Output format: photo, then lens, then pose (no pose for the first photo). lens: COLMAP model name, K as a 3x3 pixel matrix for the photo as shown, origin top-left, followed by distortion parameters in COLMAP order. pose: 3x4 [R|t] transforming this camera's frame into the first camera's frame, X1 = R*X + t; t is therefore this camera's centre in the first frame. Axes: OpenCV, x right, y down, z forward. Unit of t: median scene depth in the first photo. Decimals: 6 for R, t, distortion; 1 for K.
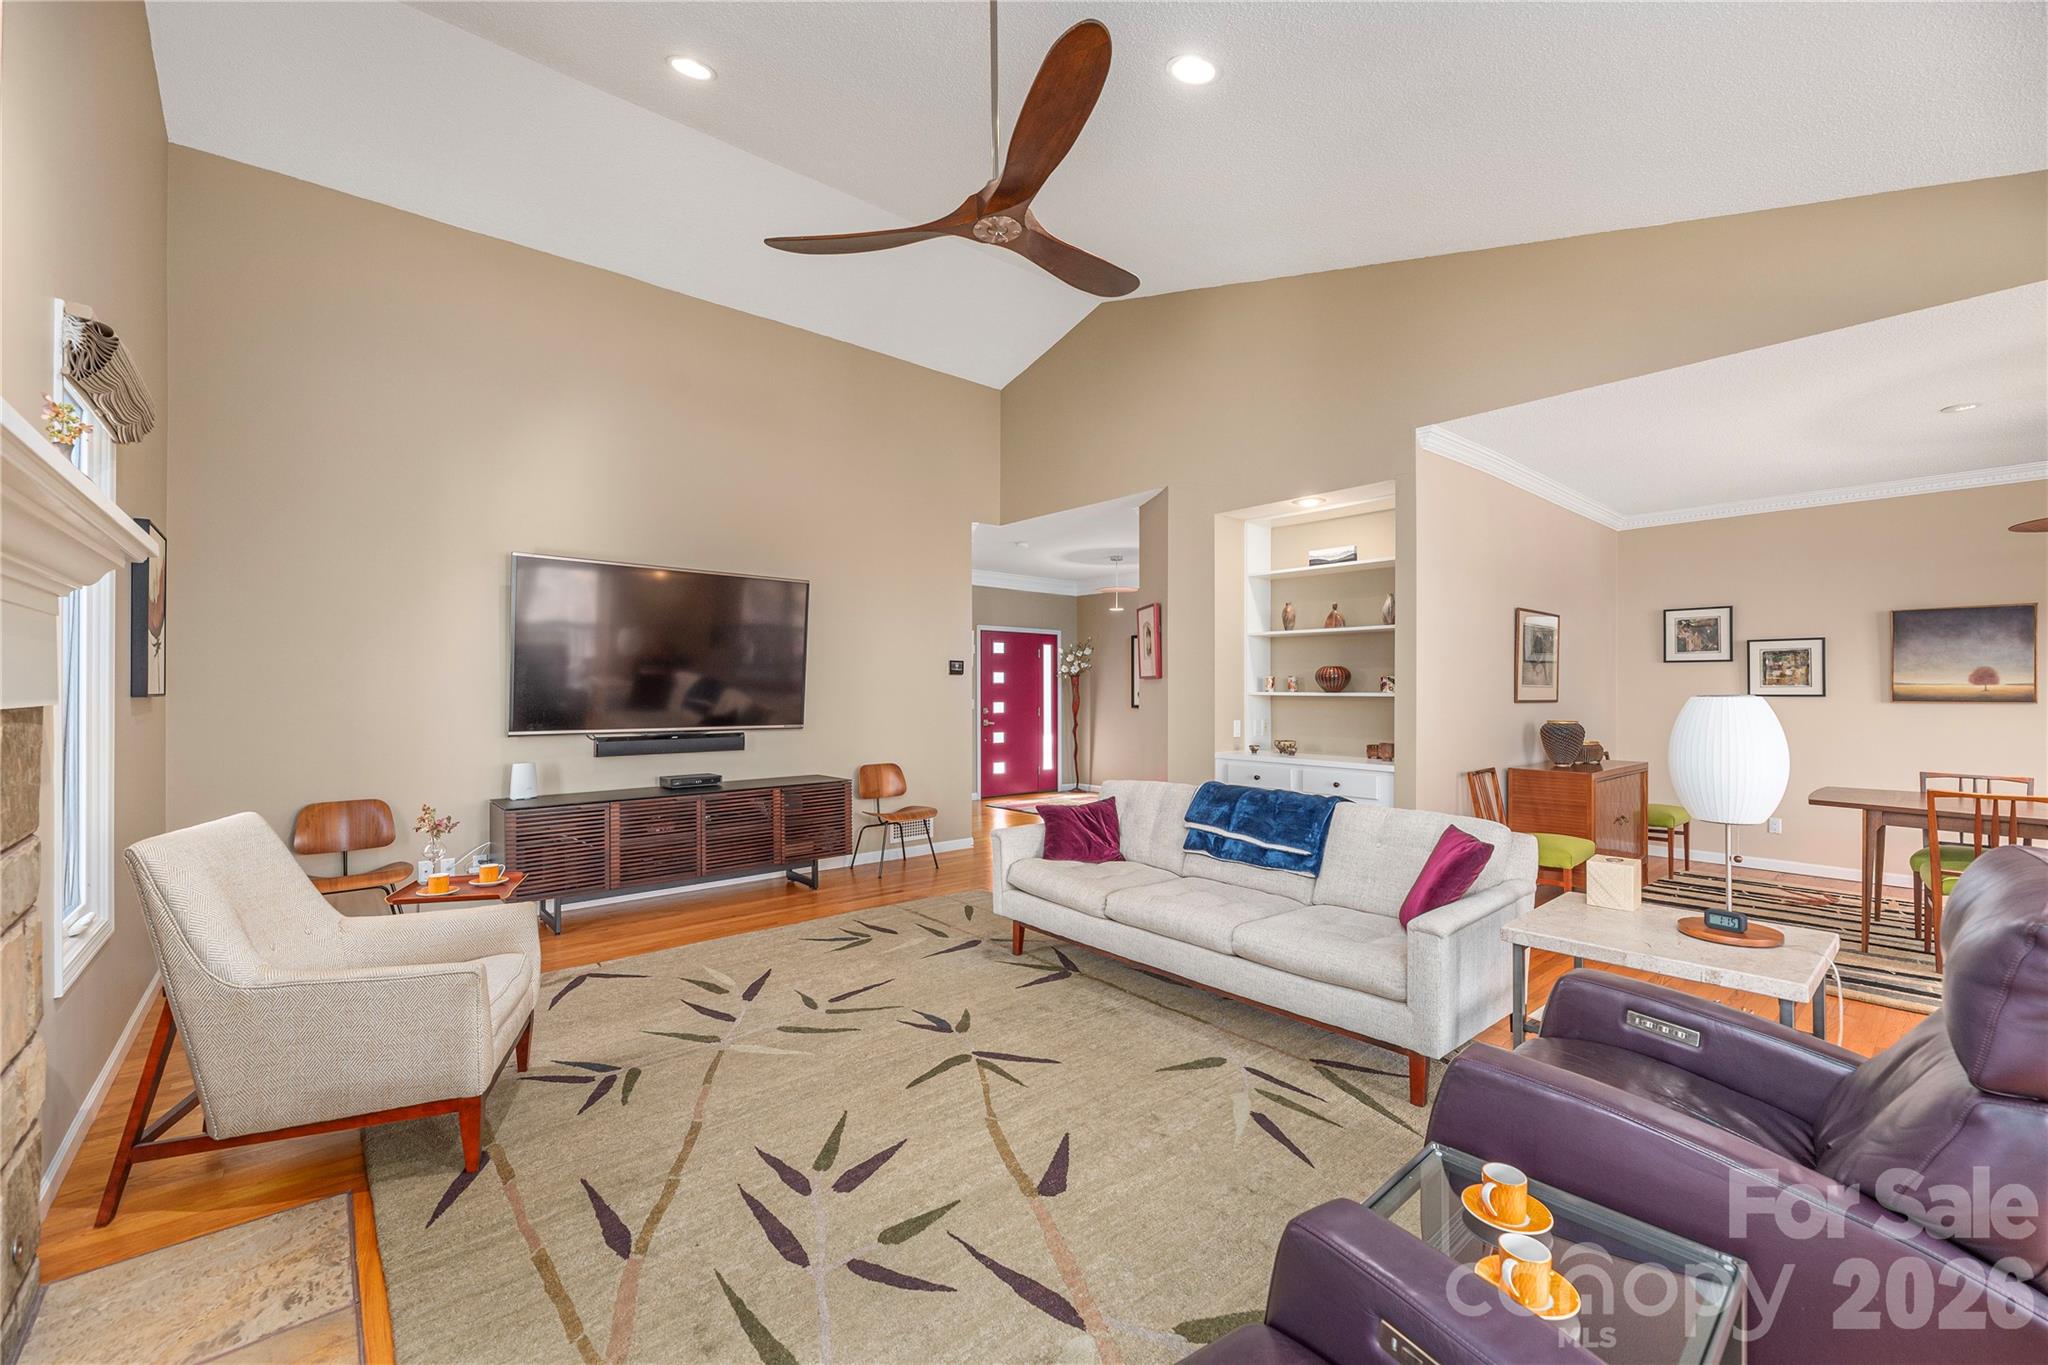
lens RADIAL K [[834.6, 0, 1014.1], [0, 834.6, 685.6], [0, 0, 1]] dist [-0.002255, 0.000640]
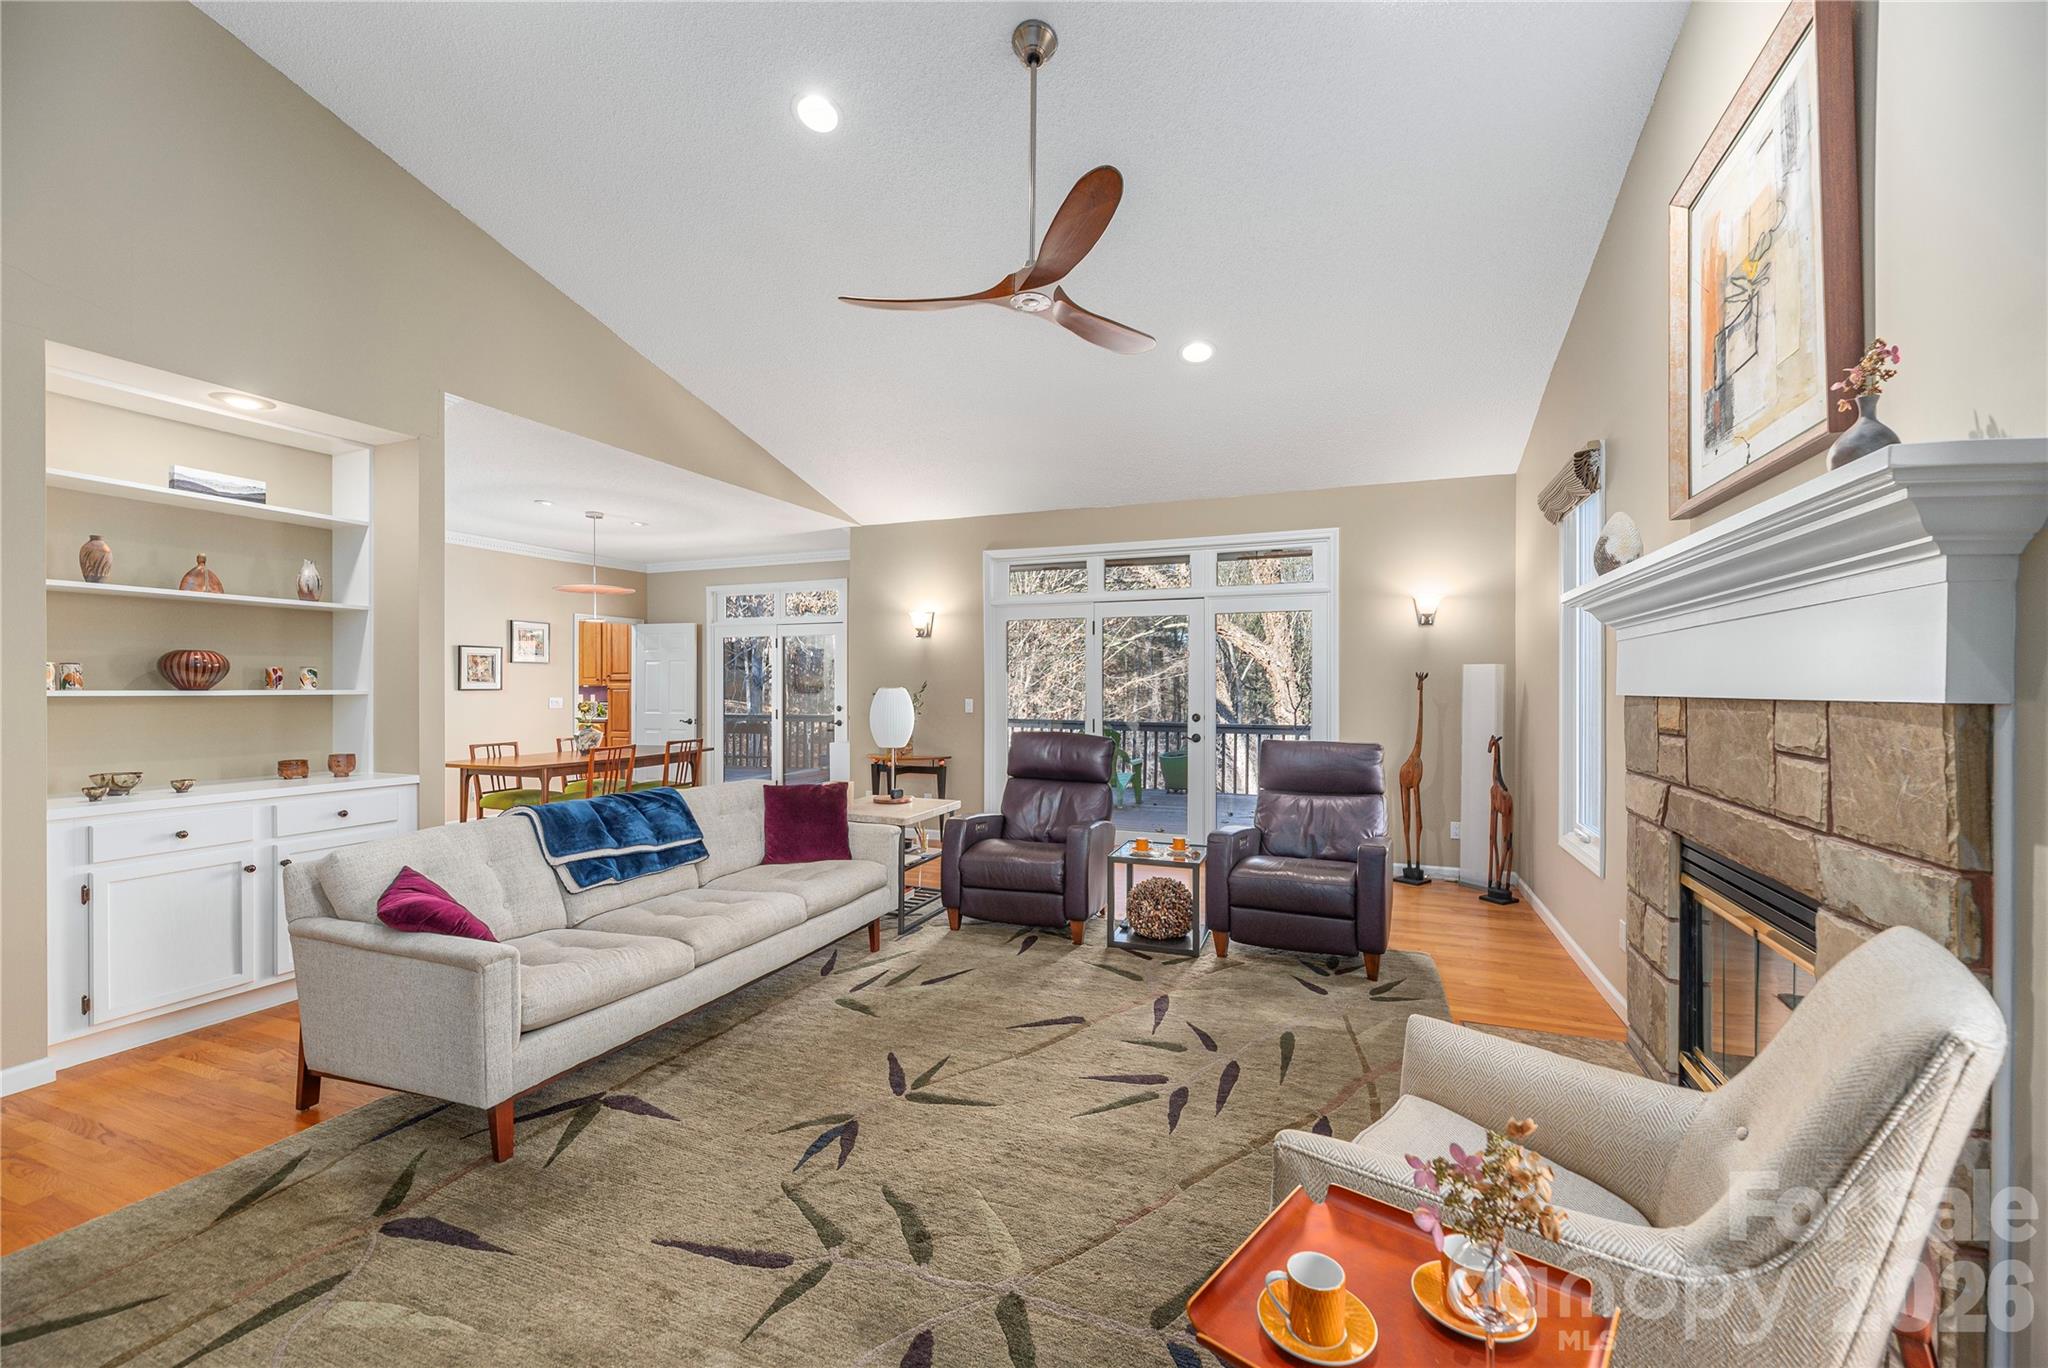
lens RADIAL K [[834.6, 0, 1029.4], [0, 834.6, 687.4], [0, 0, 1]] dist [-0.002255, 0.000640]
pose [[-0.478312, -0.002013, 0.878188, -0.590742], [-0.002045, 0.999997, 0.001178, 0.004792], [-0.878188, -0.001232, -0.478315, 0.864307]]
